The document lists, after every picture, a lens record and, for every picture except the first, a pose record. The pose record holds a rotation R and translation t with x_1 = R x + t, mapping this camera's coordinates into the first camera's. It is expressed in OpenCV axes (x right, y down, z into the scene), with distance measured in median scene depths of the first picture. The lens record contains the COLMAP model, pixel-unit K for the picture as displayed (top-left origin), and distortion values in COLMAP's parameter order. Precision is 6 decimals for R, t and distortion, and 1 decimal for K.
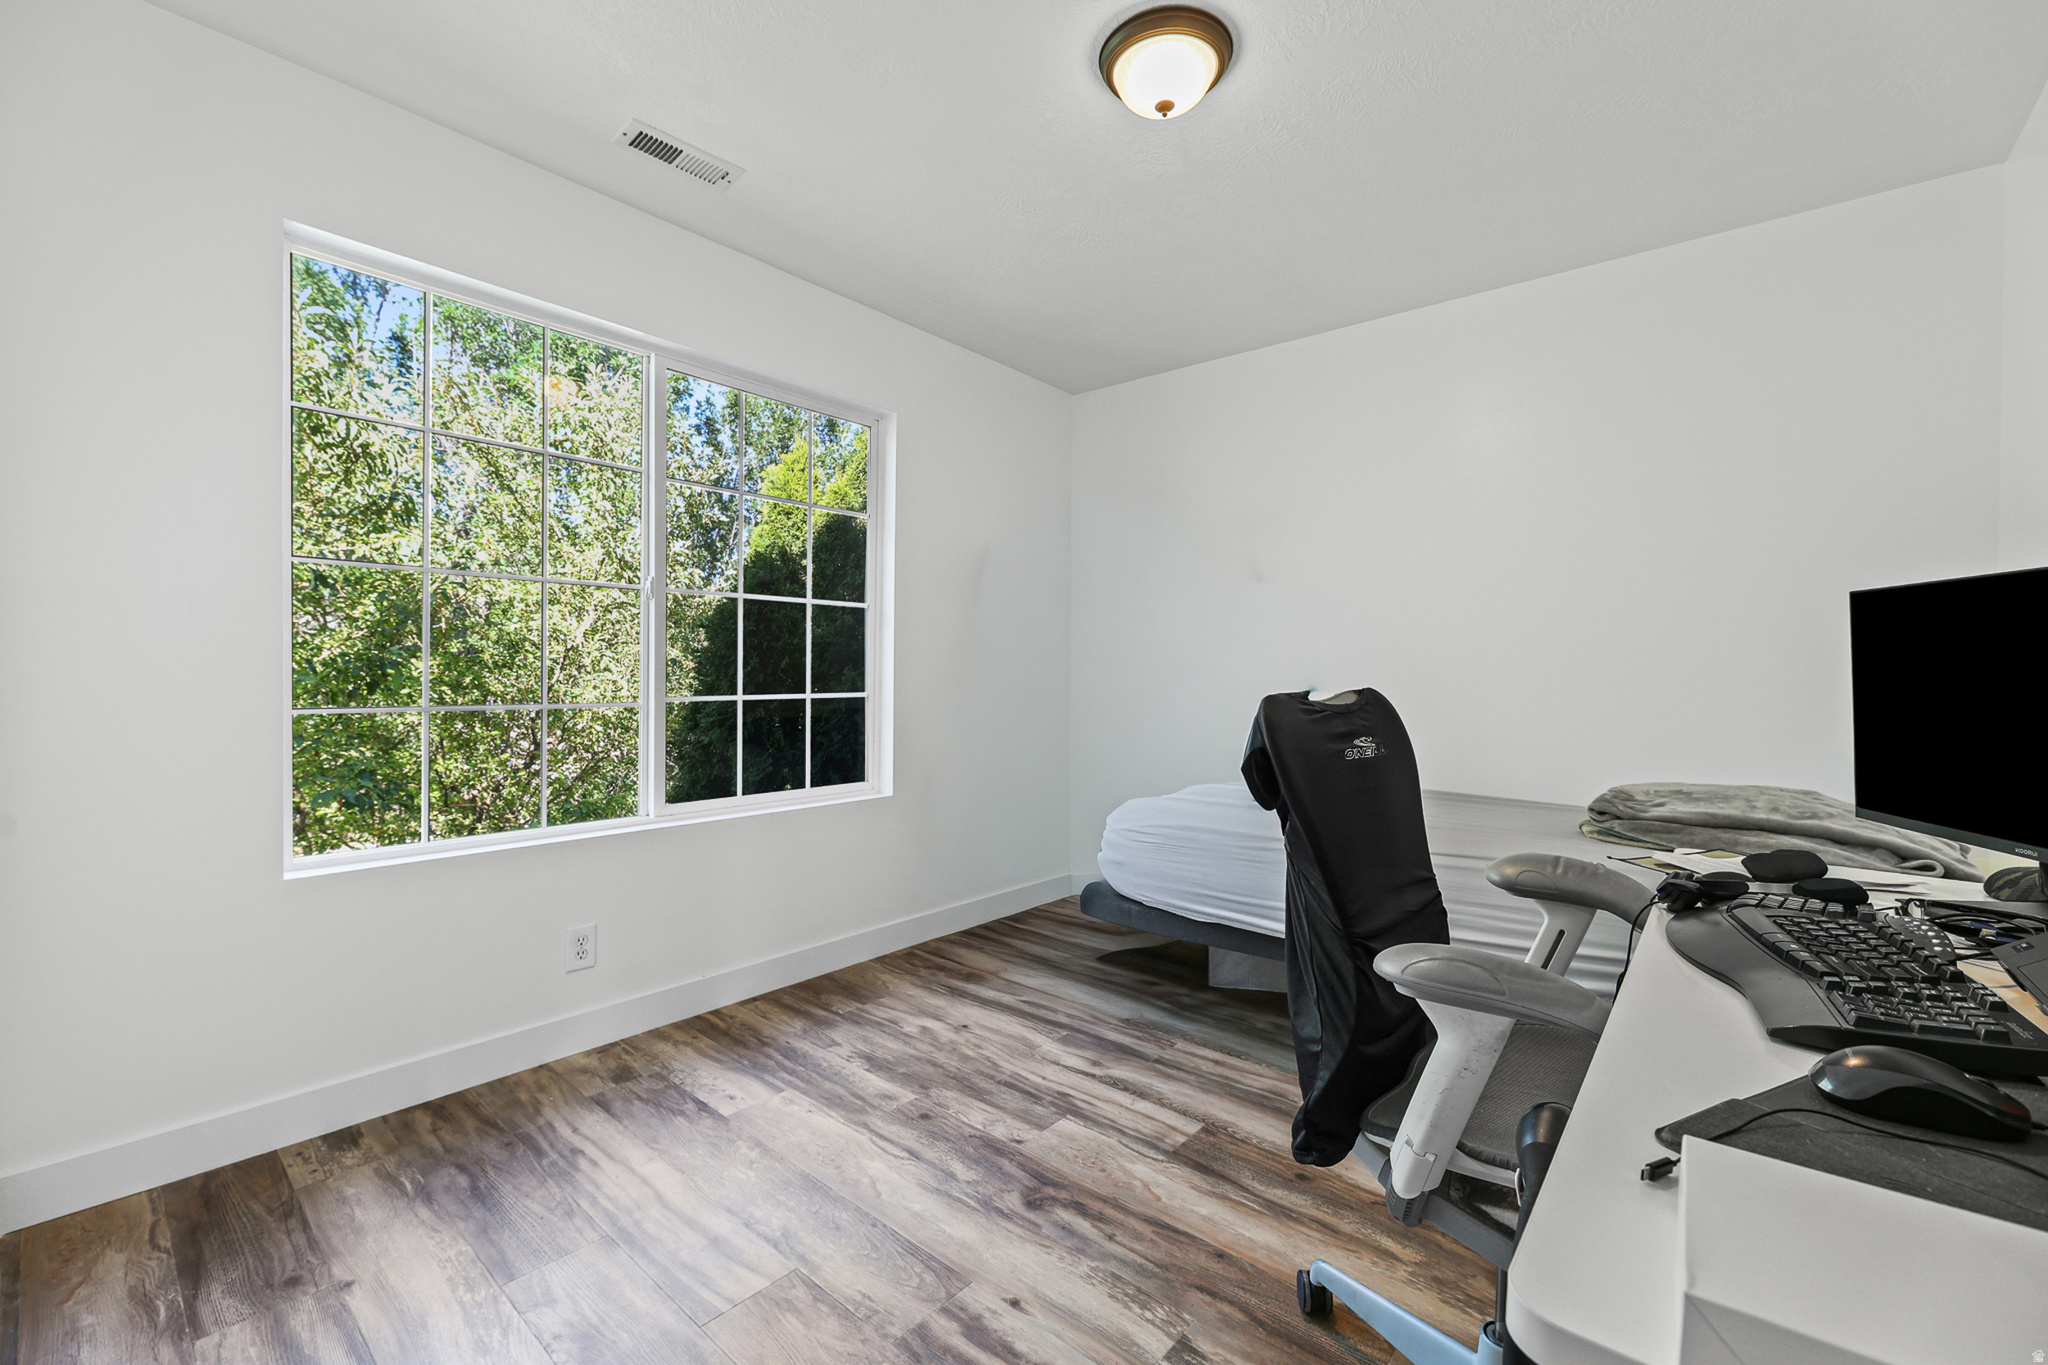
lens RADIAL K [[830.8, 0, 1026.7], [0, 830.8, 674.9], [0, 0, 1]] dist [-0.001272, -0.002098]
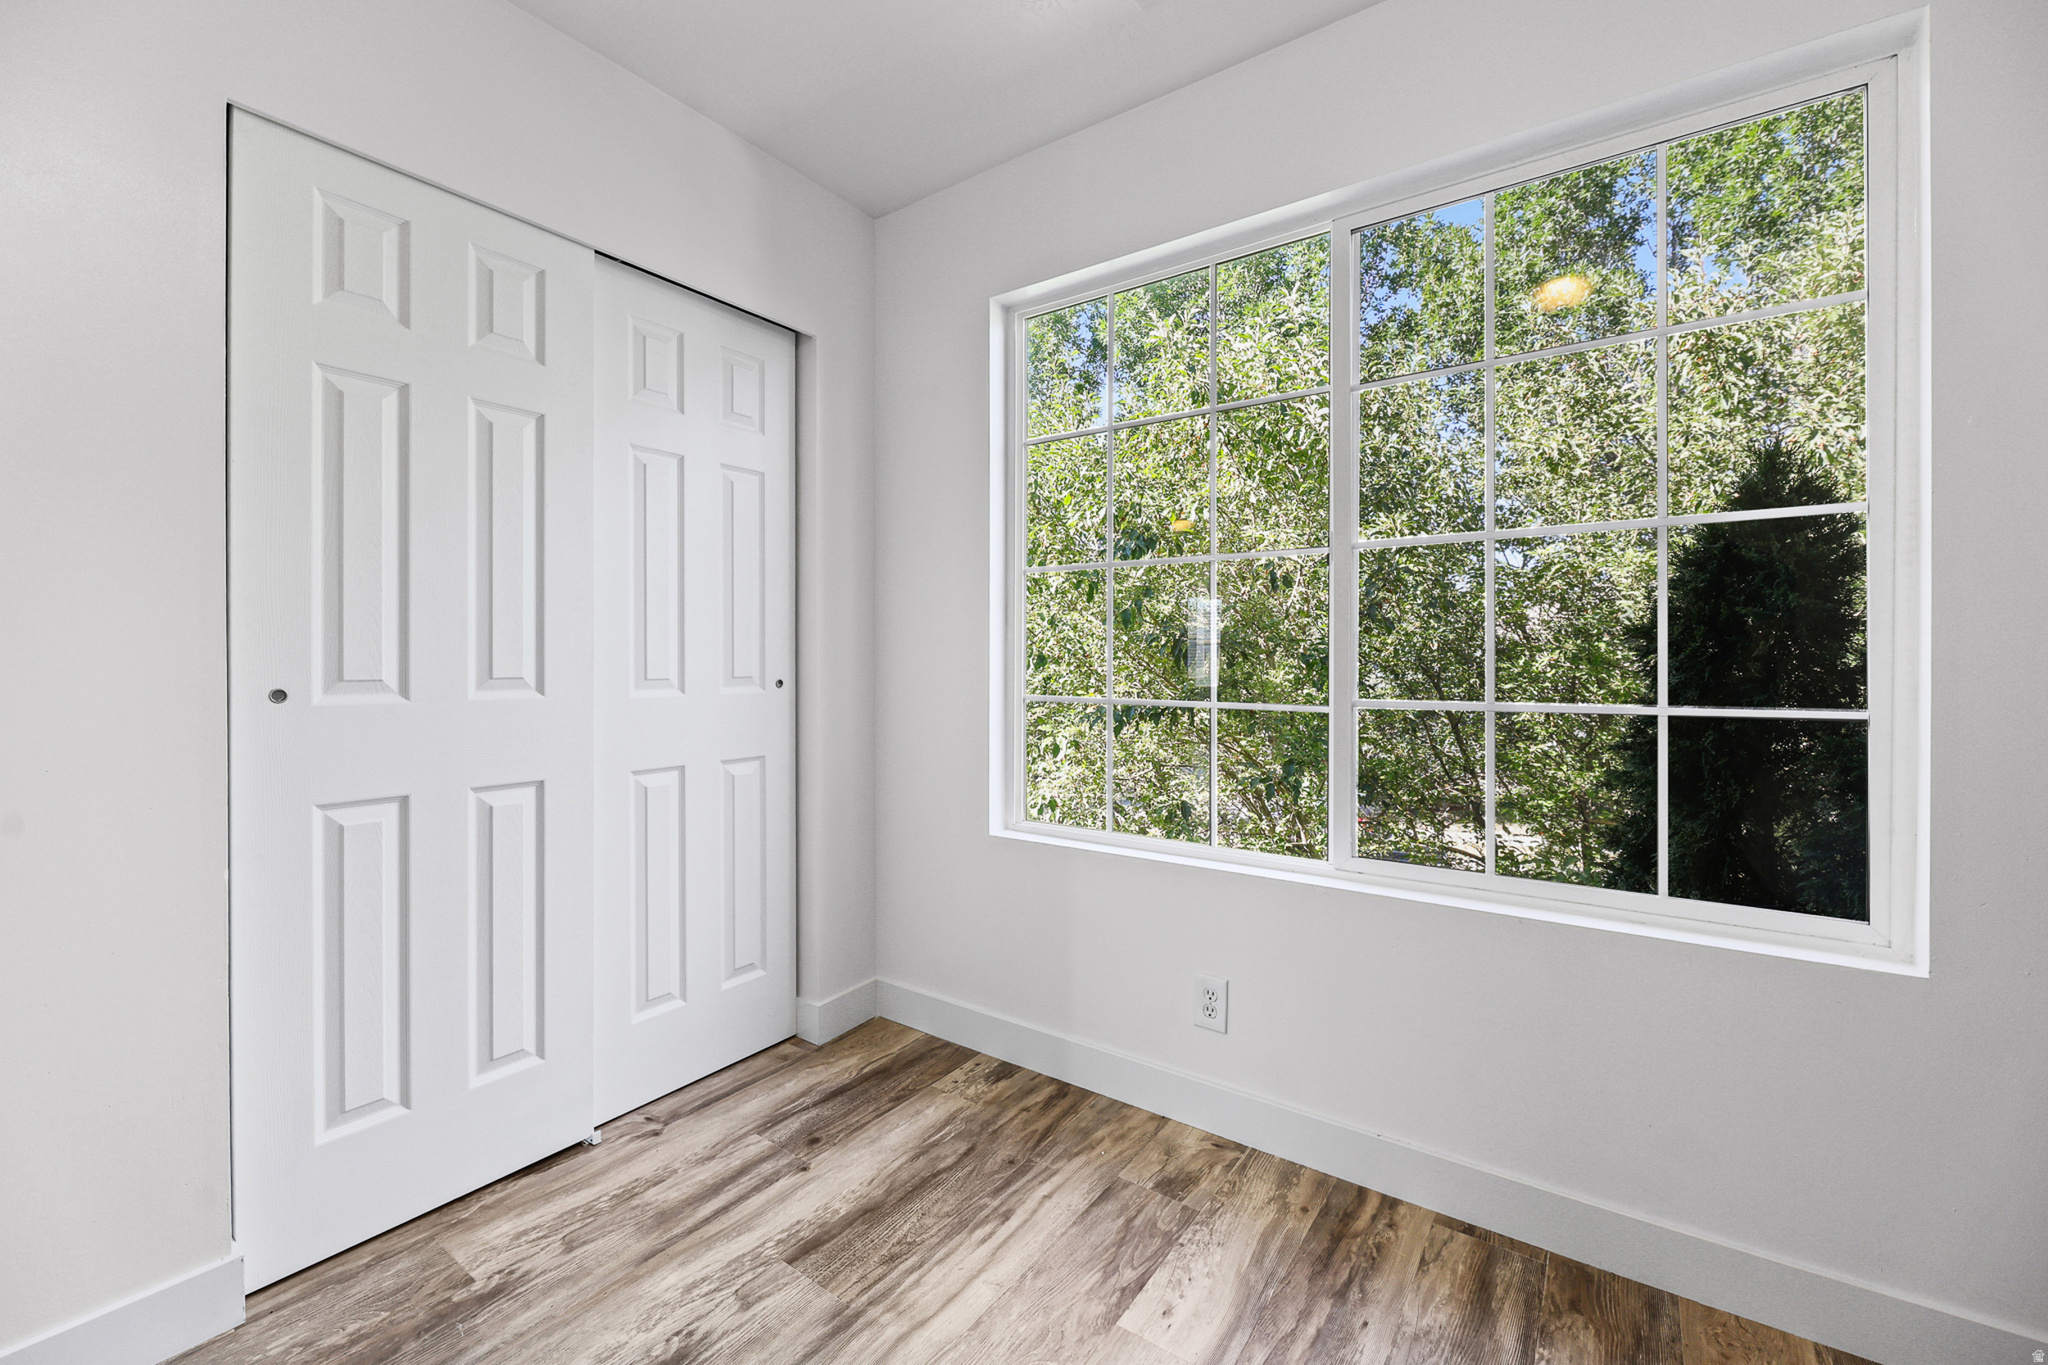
lens RADIAL K [[830.8, 0, 1026.1], [0, 830.8, 670.1], [0, 0, 1]] dist [-0.001272, -0.002098]
pose [[0.095065, 0.002750, -0.995467, 0.278610], [-0.008877, 0.999959, 0.001915, 0.003391], [0.995431, 0.008654, 0.095085, 0.813259]]
